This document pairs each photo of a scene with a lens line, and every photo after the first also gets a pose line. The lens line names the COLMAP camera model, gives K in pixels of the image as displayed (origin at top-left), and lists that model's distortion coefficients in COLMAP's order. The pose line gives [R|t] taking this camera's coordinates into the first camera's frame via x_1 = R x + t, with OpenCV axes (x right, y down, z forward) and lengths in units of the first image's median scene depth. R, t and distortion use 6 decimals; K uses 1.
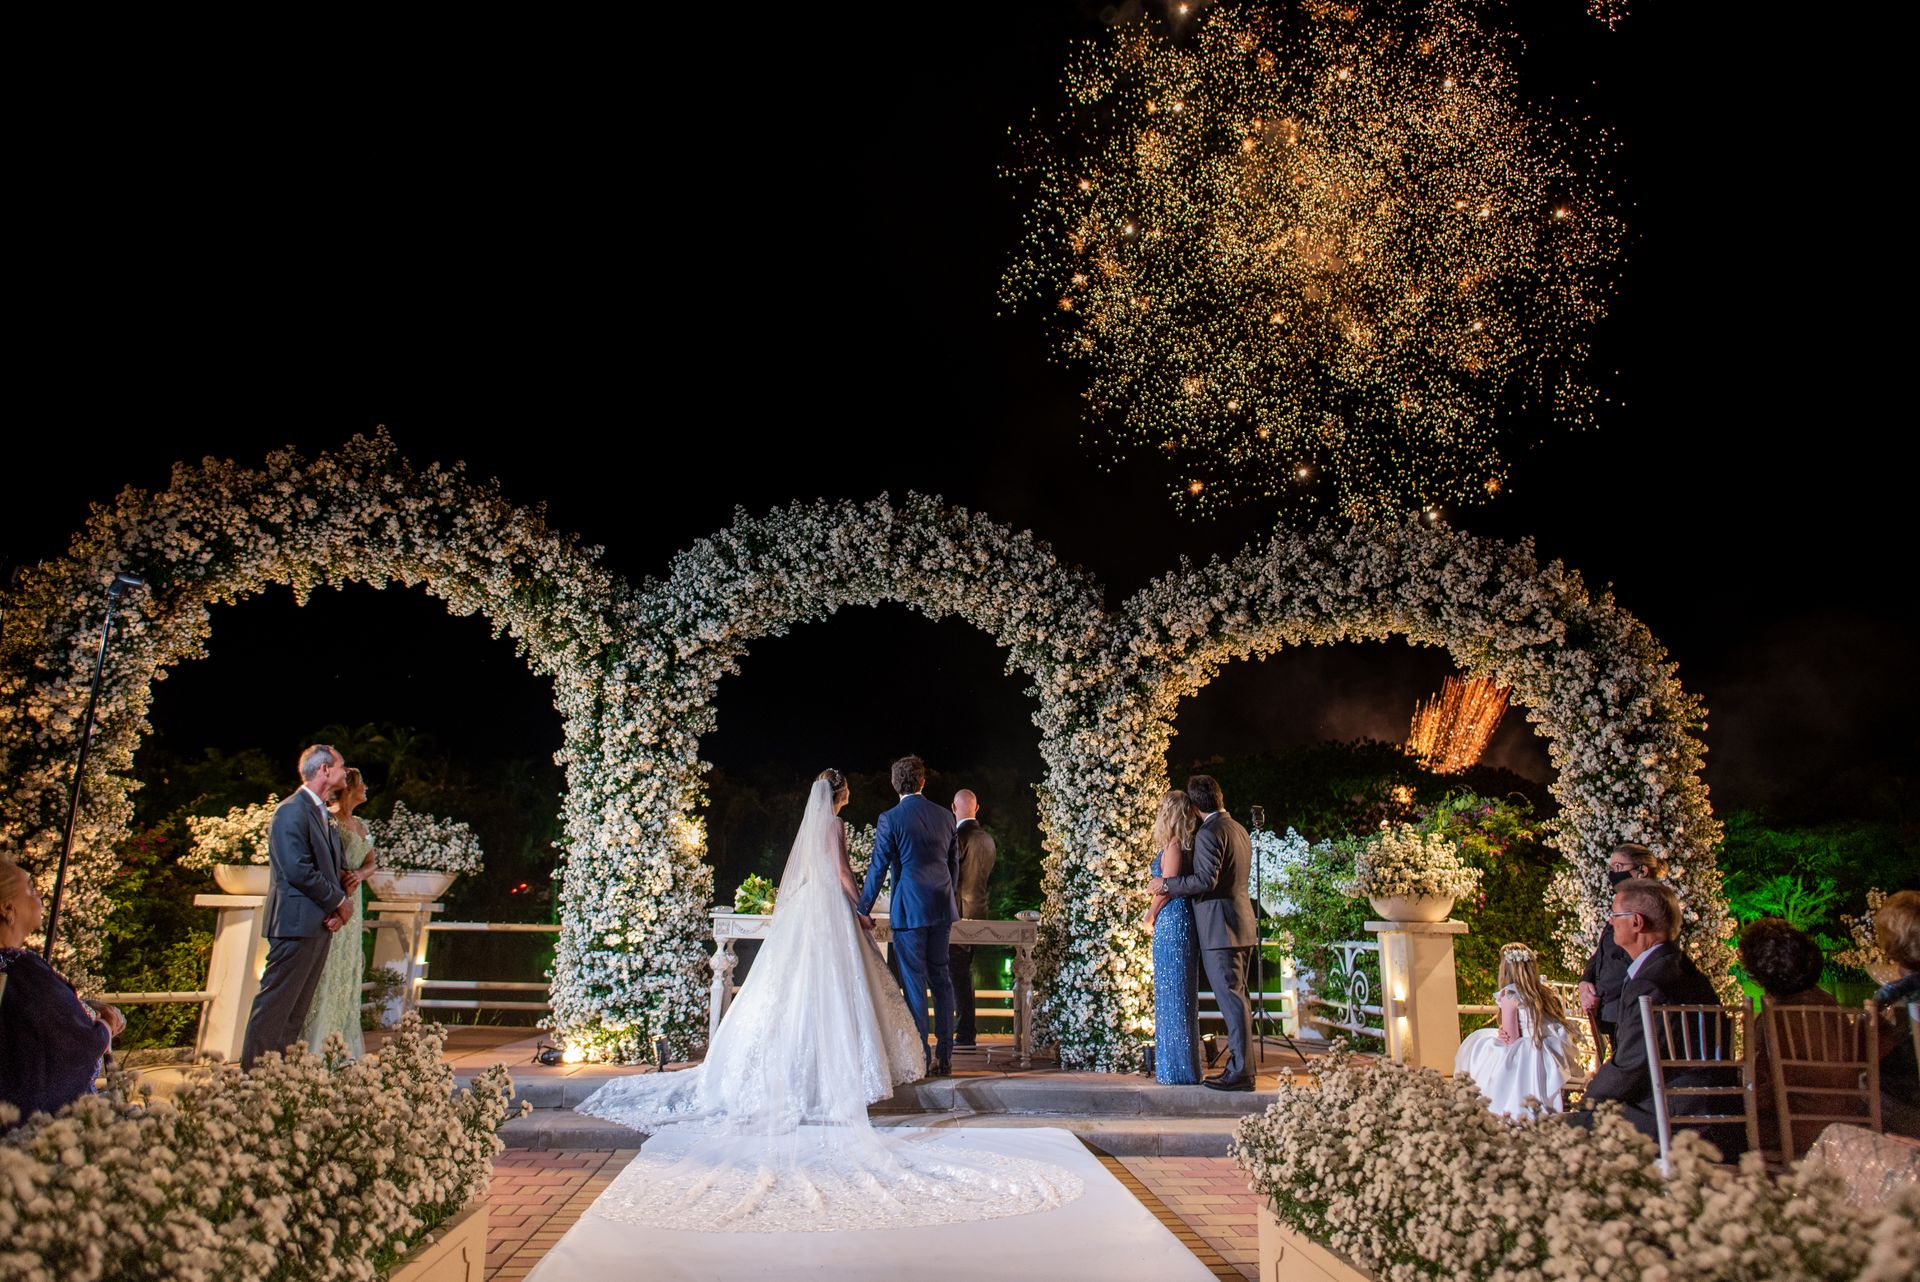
lens RADIAL K [[1112.2, 0, 960.0], [0, 1112.2, 641.0], [0, 0, 1]] dist [-0.025399, 0.004619]
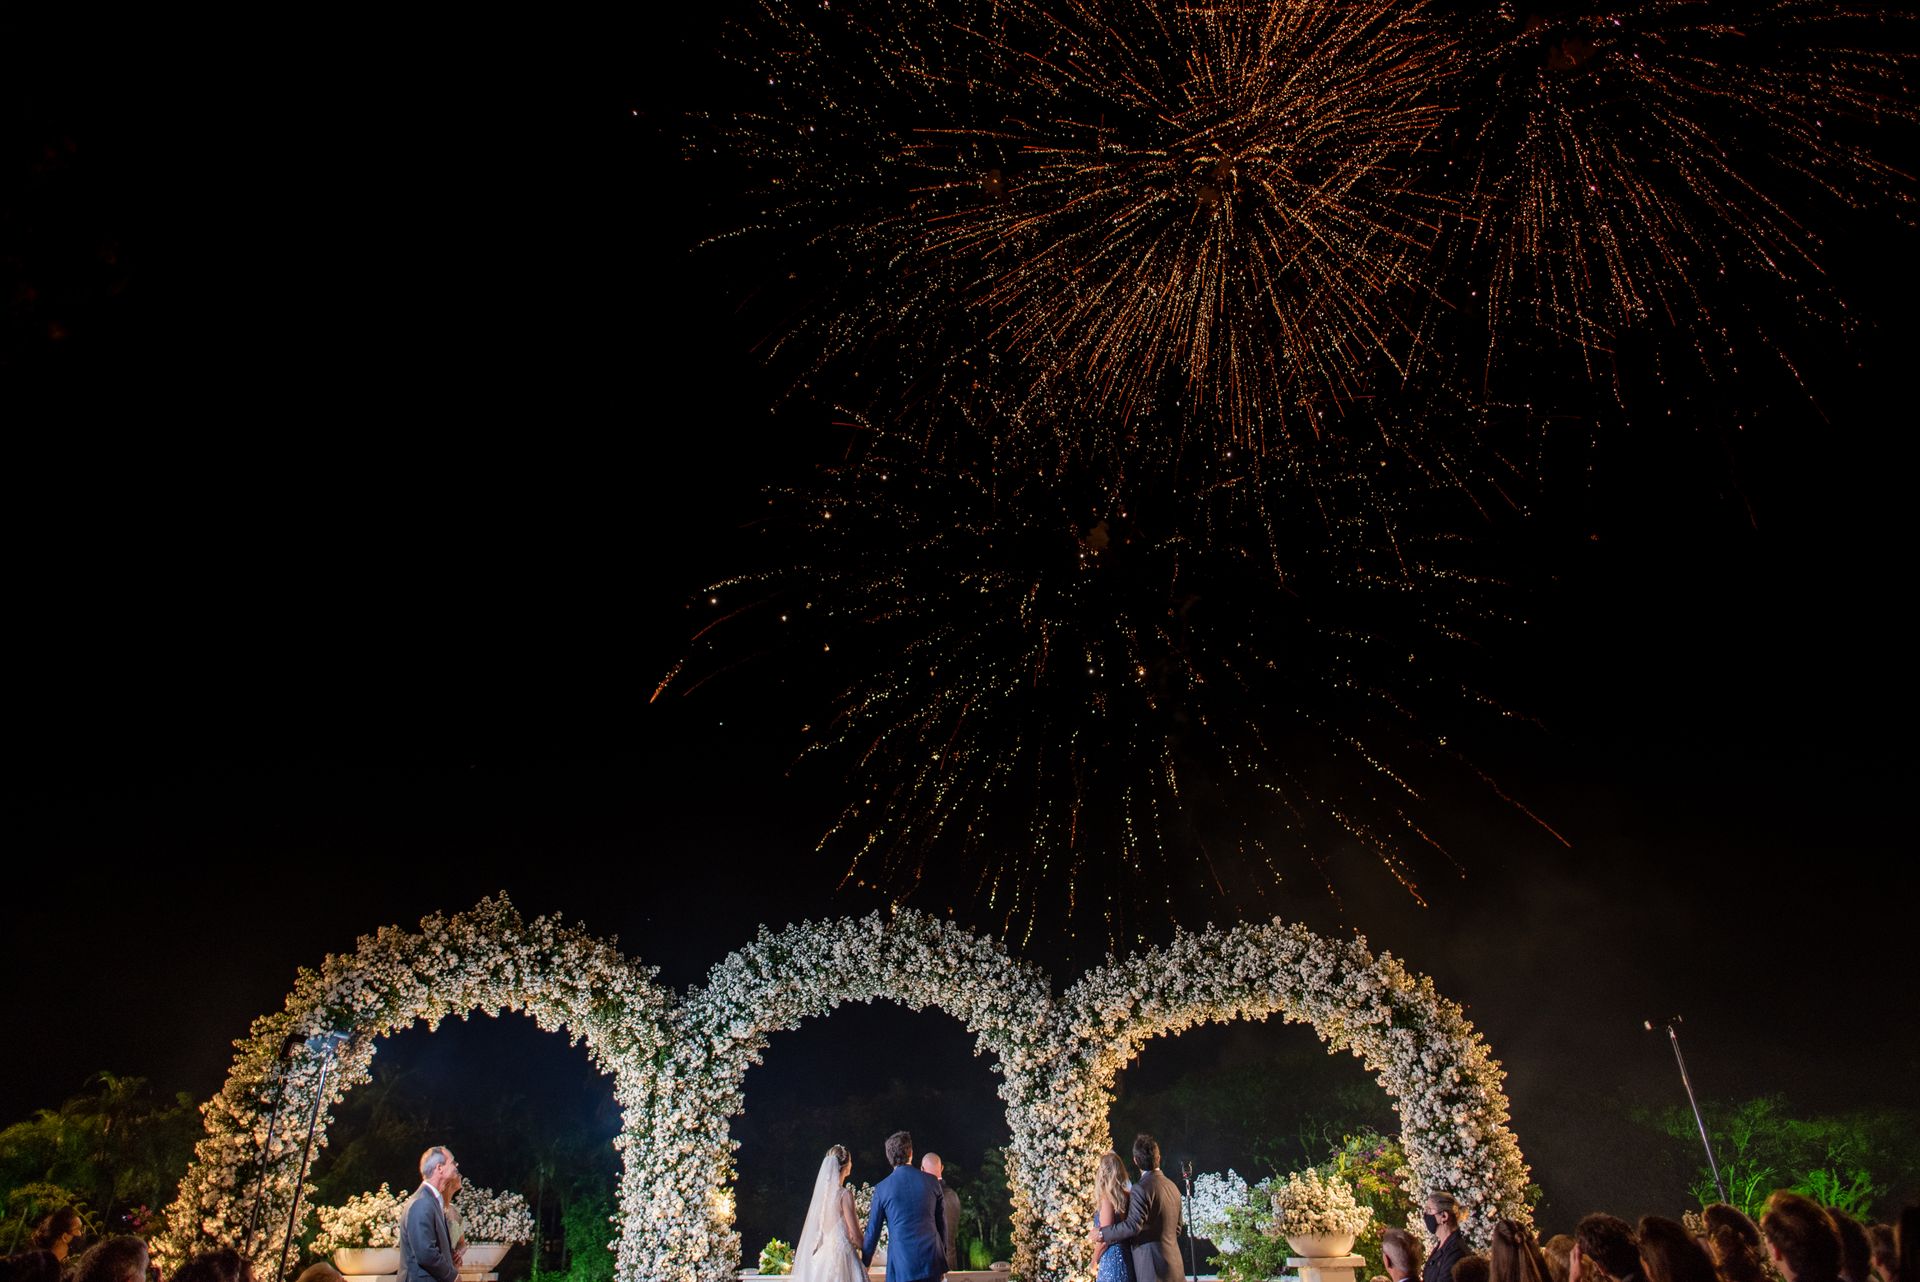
lens RADIAL K [[1112.2, 0, 960.0], [0, 1112.2, 641.0], [0, 0, 1]] dist [-0.025399, 0.004619]
pose [[0.999234, -0.037764, 0.010291, 0.030537], [0.039141, 0.964840, -0.259908, -0.101669], [-0.000114, 0.260112, 0.965579, -0.346292]]
